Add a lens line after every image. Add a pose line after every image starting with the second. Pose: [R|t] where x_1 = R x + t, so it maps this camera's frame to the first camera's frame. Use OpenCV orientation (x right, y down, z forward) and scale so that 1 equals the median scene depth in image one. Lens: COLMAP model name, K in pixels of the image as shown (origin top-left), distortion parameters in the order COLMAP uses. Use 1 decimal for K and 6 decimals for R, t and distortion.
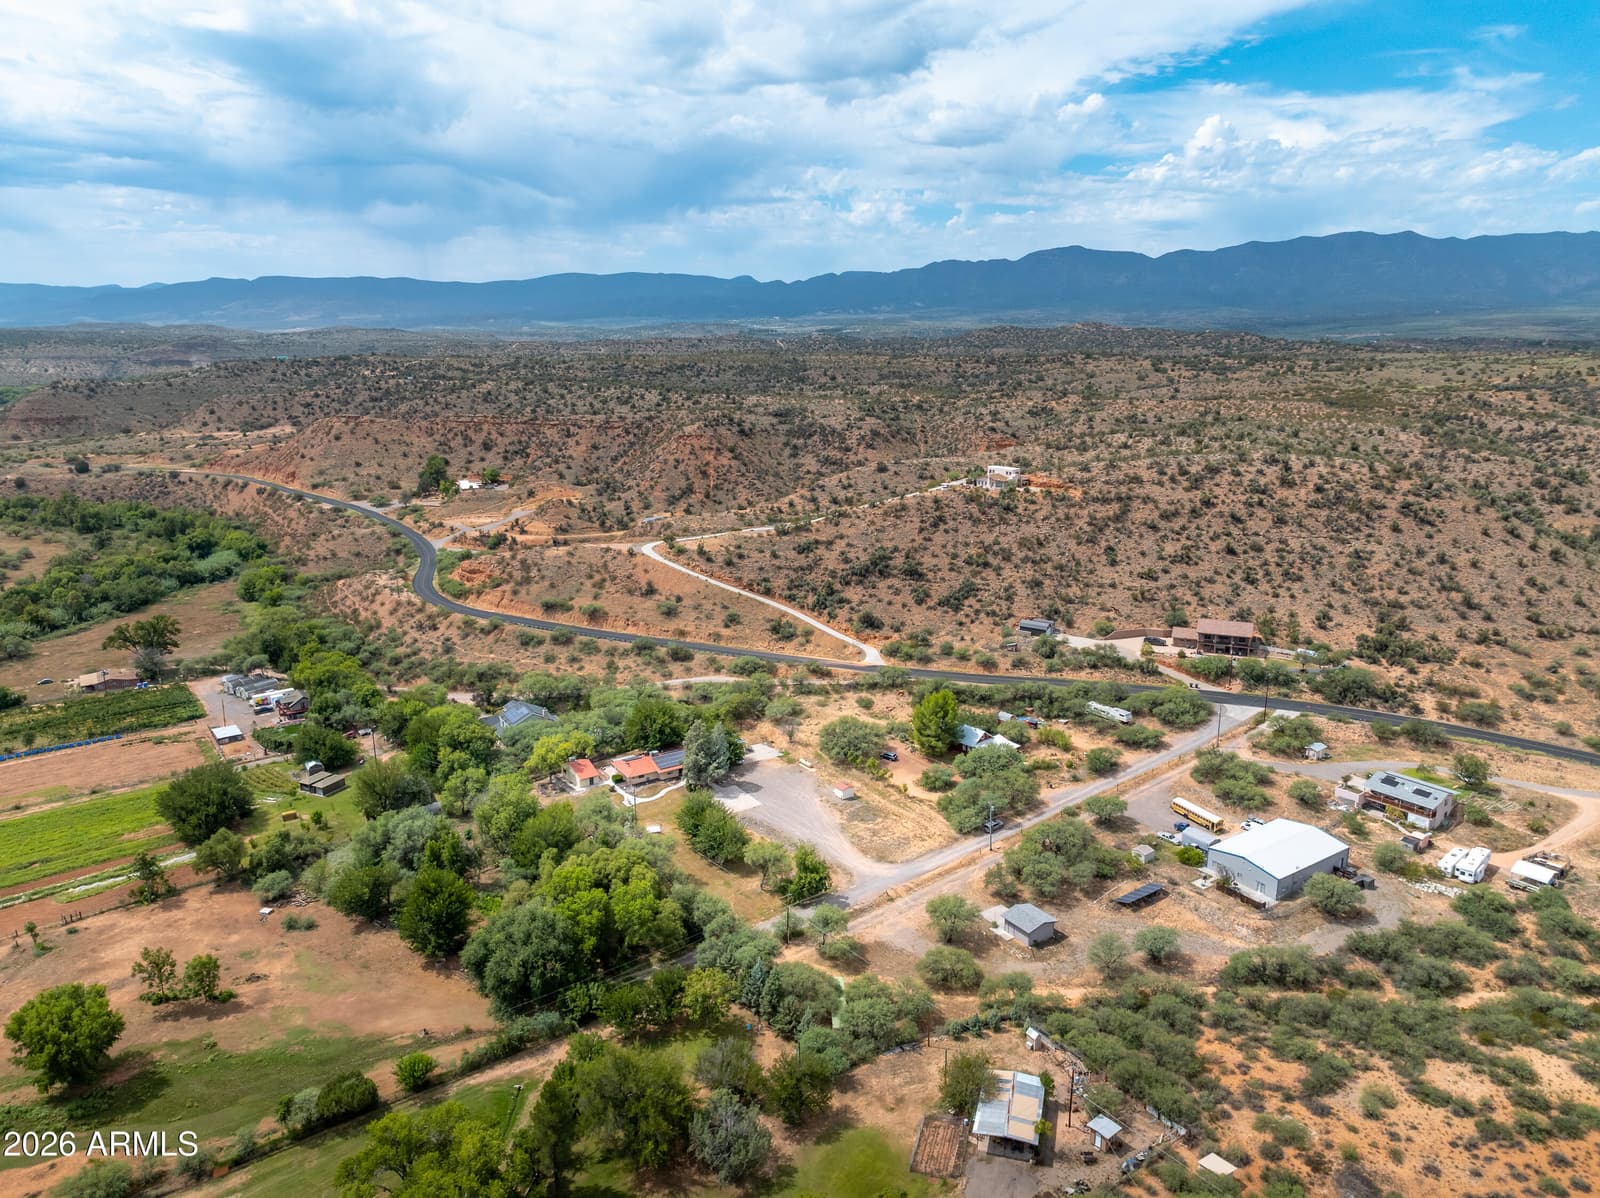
lens RADIAL K [[1111.0, 0, 805.9], [0, 1111.0, 599.2], [0, 0, 1]] dist [0.003205, -0.022018]
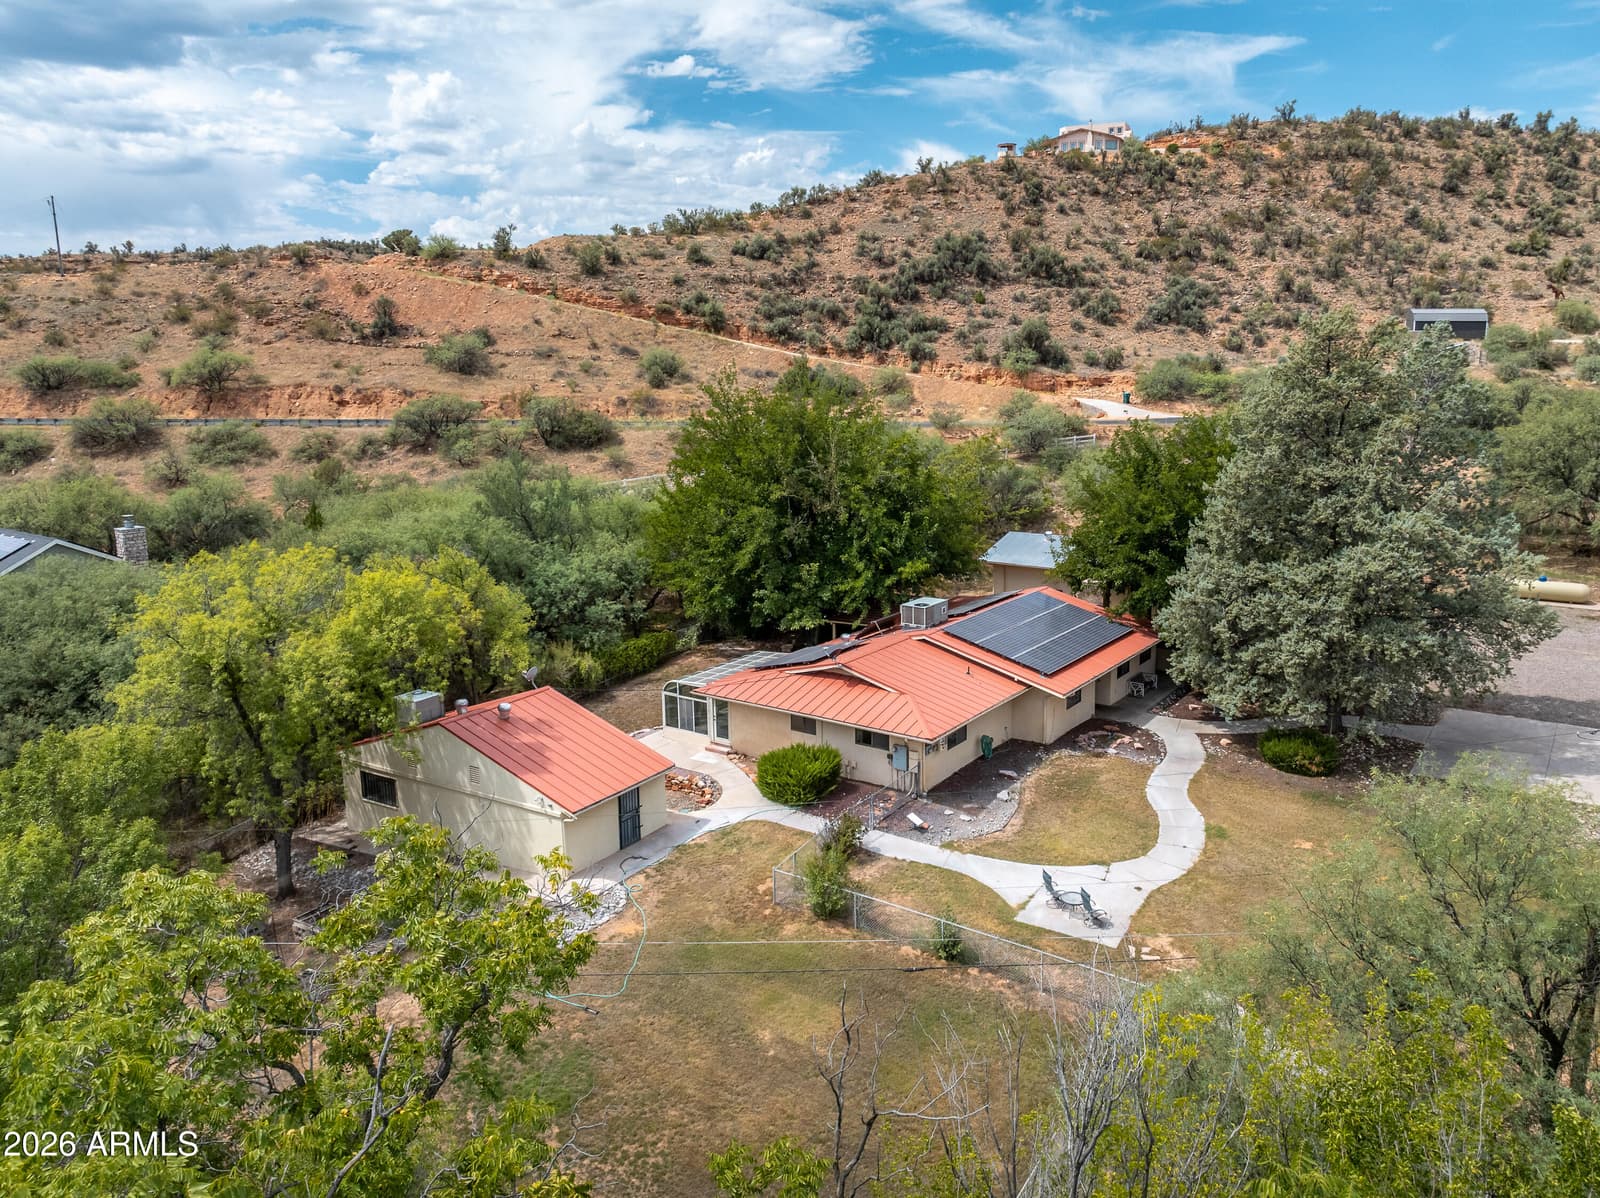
lens RADIAL K [[1183.6, 0, 857.9], [0, 1183.6, 561.2], [0, 0, 1]] dist [-0.005098, -0.004821]
pose [[0.914241, -0.073986, 0.398359, -0.162657], [0.103960, 0.993107, -0.054145, 0.104028], [-0.391607, 0.090915, 0.915630, 0.619430]]
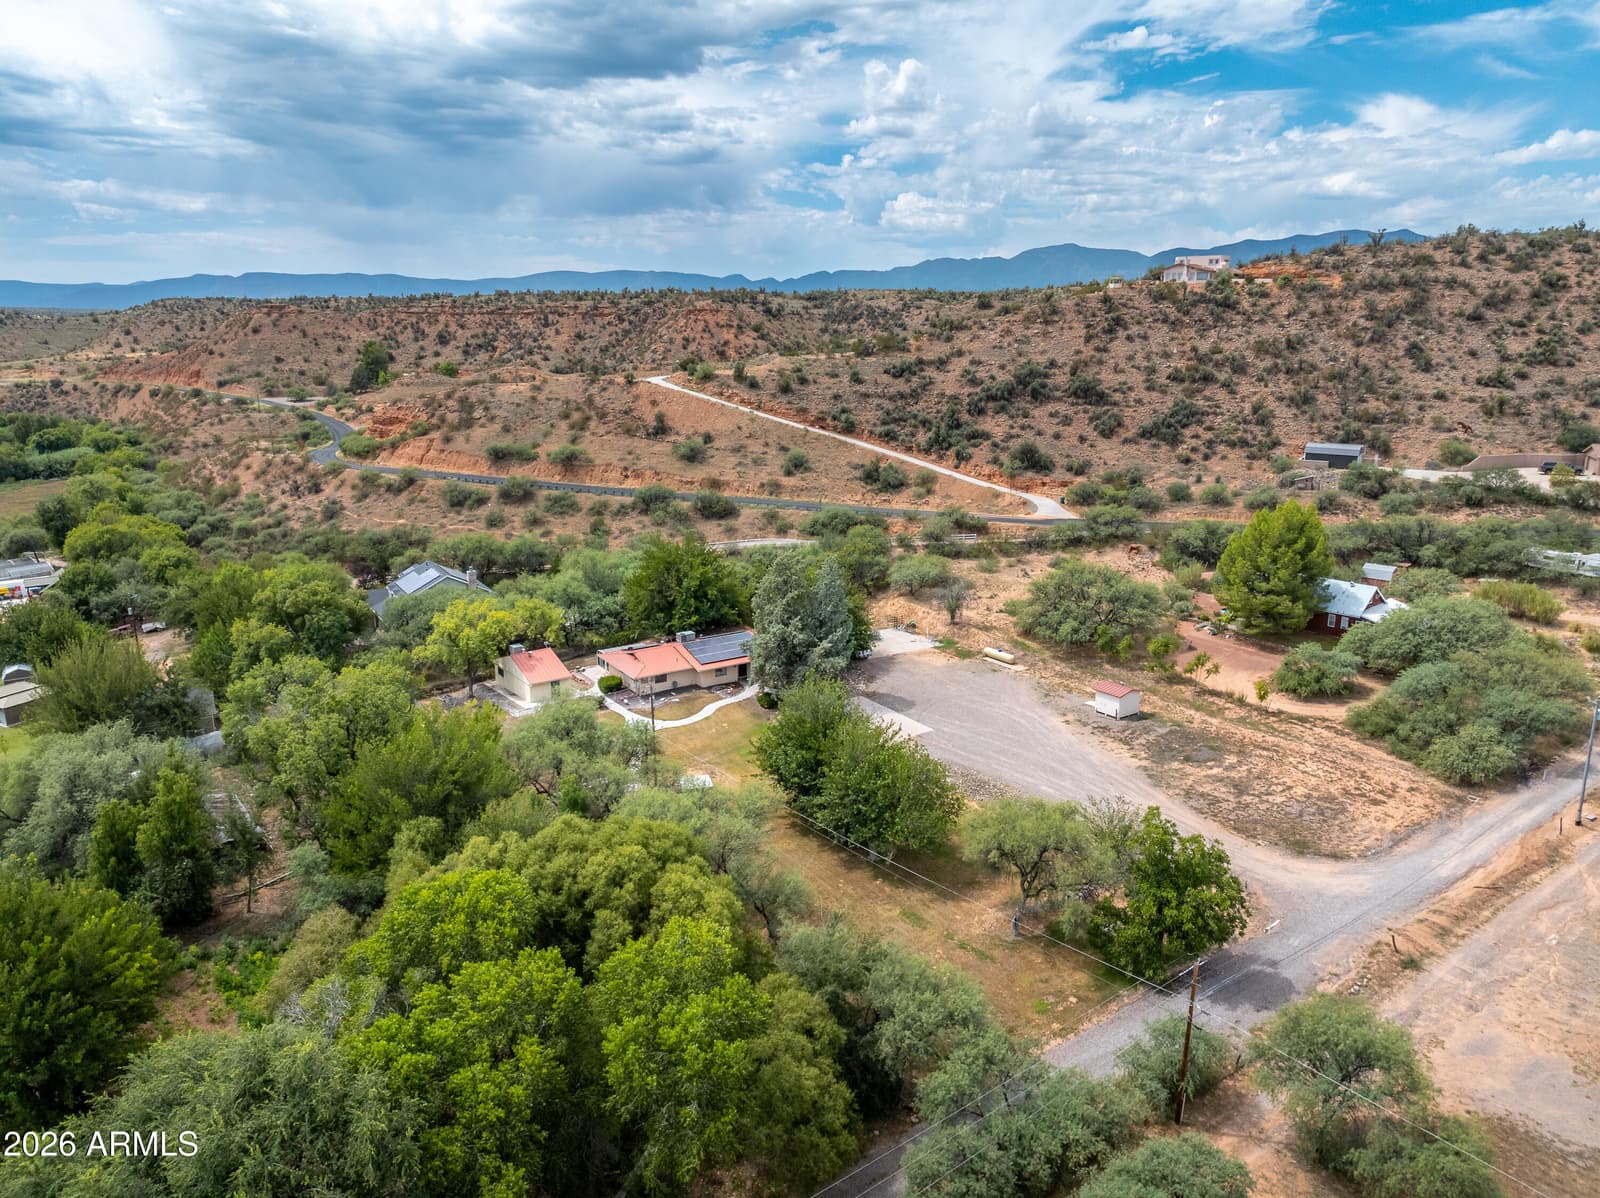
lens RADIAL K [[1111.0, 0, 805.9], [0, 1111.0, 599.2], [0, 0, 1]] dist [0.003205, -0.022018]
pose [[0.999961, 0.000189, 0.008838, -0.065815], [-0.000164, 0.999996, -0.002803, 0.092158], [-0.008838, 0.002801, 0.999957, 0.382679]]
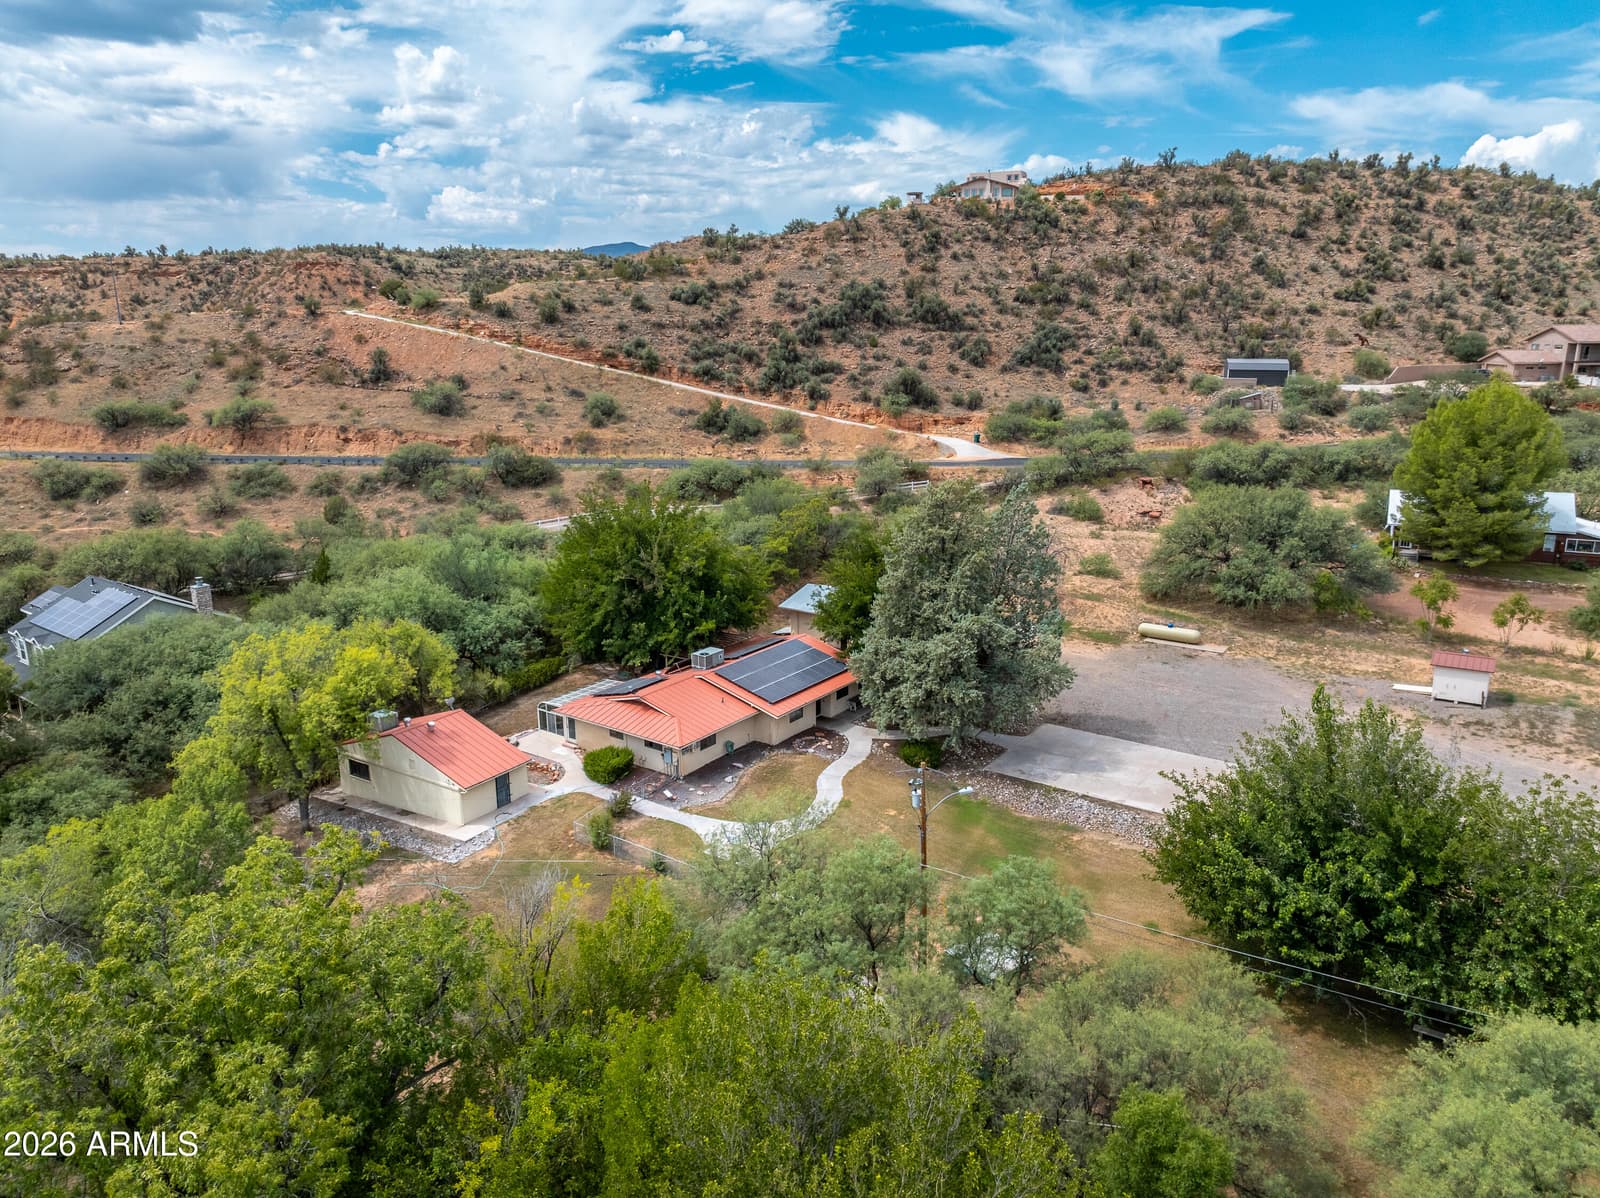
lens RADIAL K [[1111.0, 0, 805.9], [0, 1111.0, 599.2], [0, 0, 1]] dist [0.003205, -0.022018]
pose [[0.926583, -0.092286, 0.364593, -0.157176], [0.093175, 0.995534, 0.015194, 0.091335], [-0.364367, 0.019892, 0.931043, 0.548875]]
